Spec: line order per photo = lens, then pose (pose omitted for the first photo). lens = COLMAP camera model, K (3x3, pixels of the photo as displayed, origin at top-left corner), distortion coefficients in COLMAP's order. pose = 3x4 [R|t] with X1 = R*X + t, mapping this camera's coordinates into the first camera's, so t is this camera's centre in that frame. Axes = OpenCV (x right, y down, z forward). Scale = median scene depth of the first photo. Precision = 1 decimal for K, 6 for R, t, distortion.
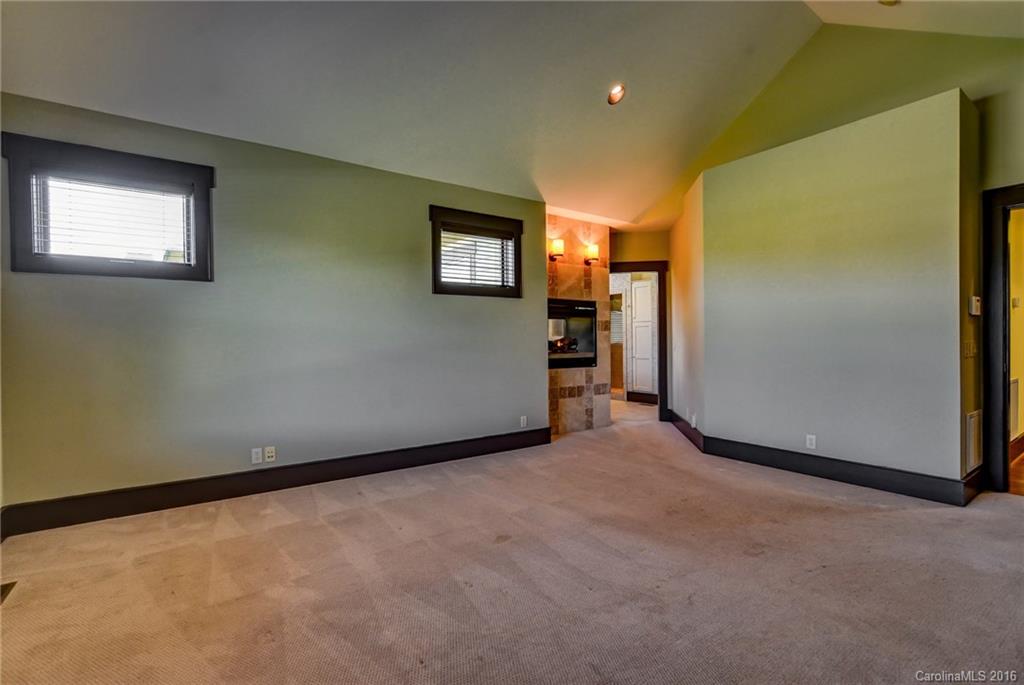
lens RADIAL K [[449.0, 0, 513.3], [0, 449.0, 345.4], [0, 0, 1]] dist [-0.014895, -0.000016]
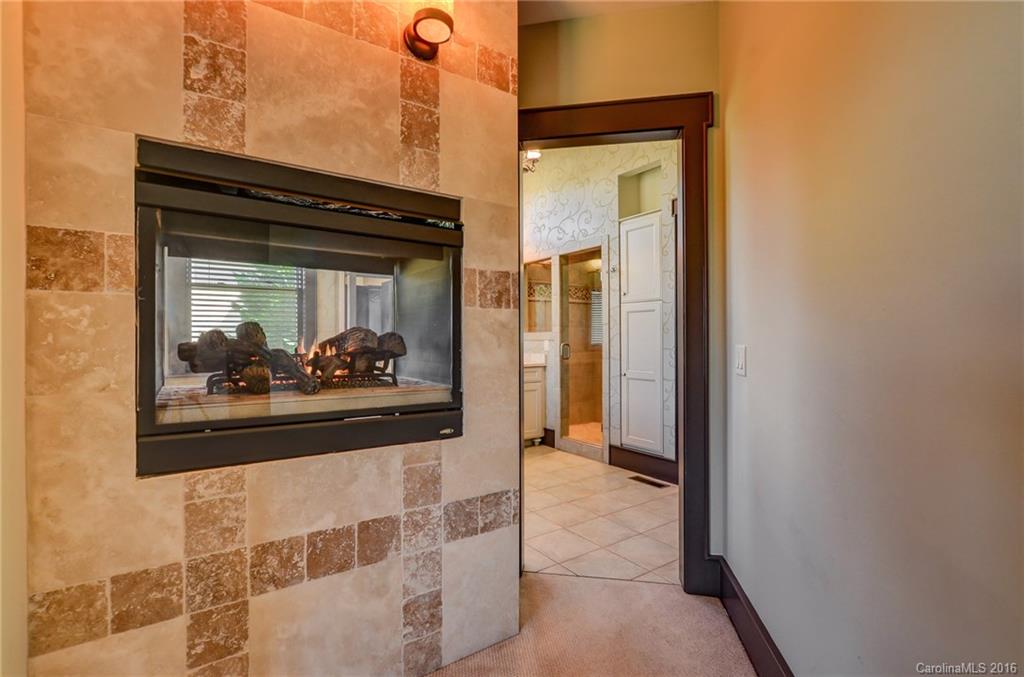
lens RADIAL K [[460.1, 0, 507.5], [0, 460.1, 341.5], [0, 0, 1]] dist [-0.017319, 0.004602]
pose [[0.999740, 0.009075, -0.020897, 0.225062], [-0.009160, 0.999950, -0.003953, -0.010180], [0.020860, 0.004143, 0.999774, 0.733845]]
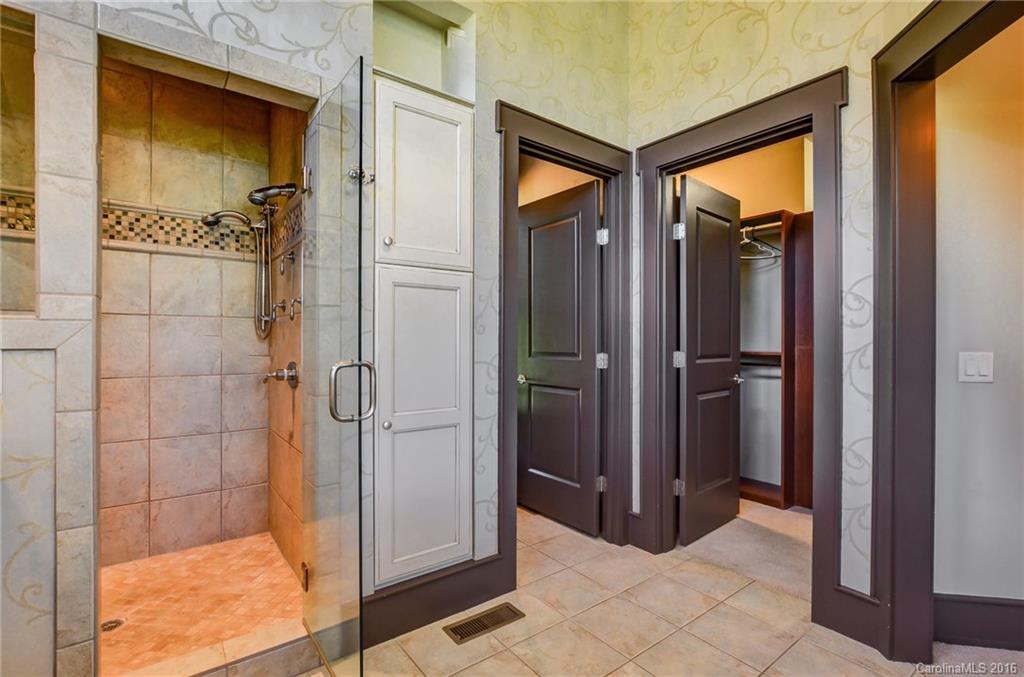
lens RADIAL K [[460.1, 0, 511.9], [0, 460.1, 339.8], [0, 0, 1]] dist [-0.017319, 0.004602]
pose [[-0.007804, 0.011092, 0.999908, 0.075429], [0.002082, 0.999936, -0.011076, -0.017948], [-0.999967, 0.001995, -0.007827, 1.376621]]
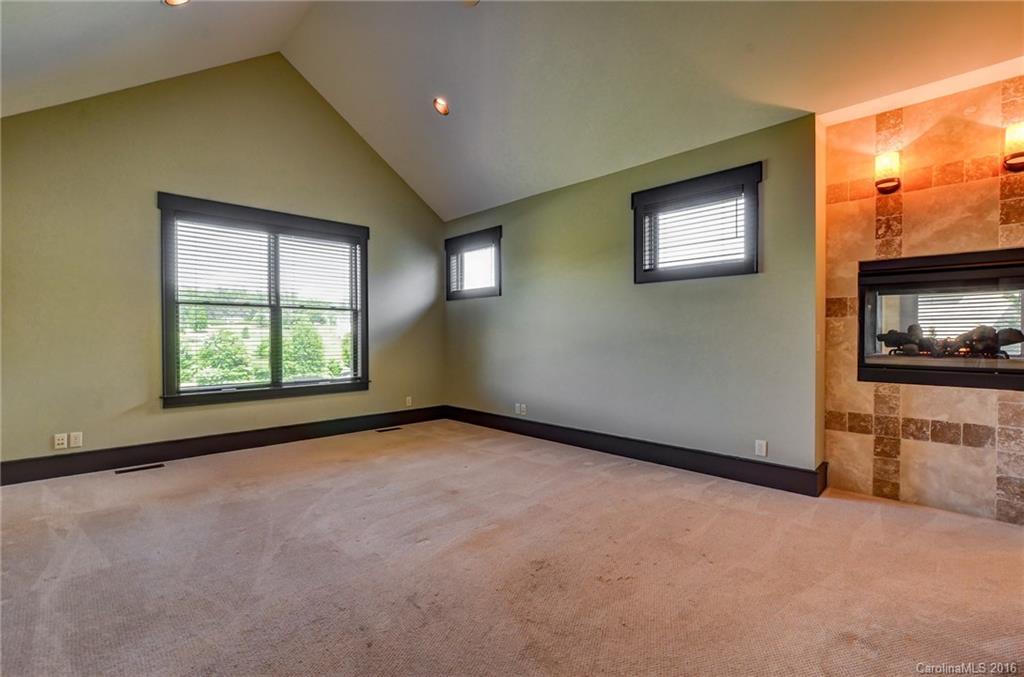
lens RADIAL K [[460.1, 0, 503.8], [0, 460.1, 340.2], [0, 0, 1]] dist [-0.017319, 0.004602]
pose [[0.169606, 0.028341, -0.985104, 0.544462], [-0.004027, 0.999598, 0.028065, -0.015113], [0.985504, -0.000793, 0.169652, 0.397581]]
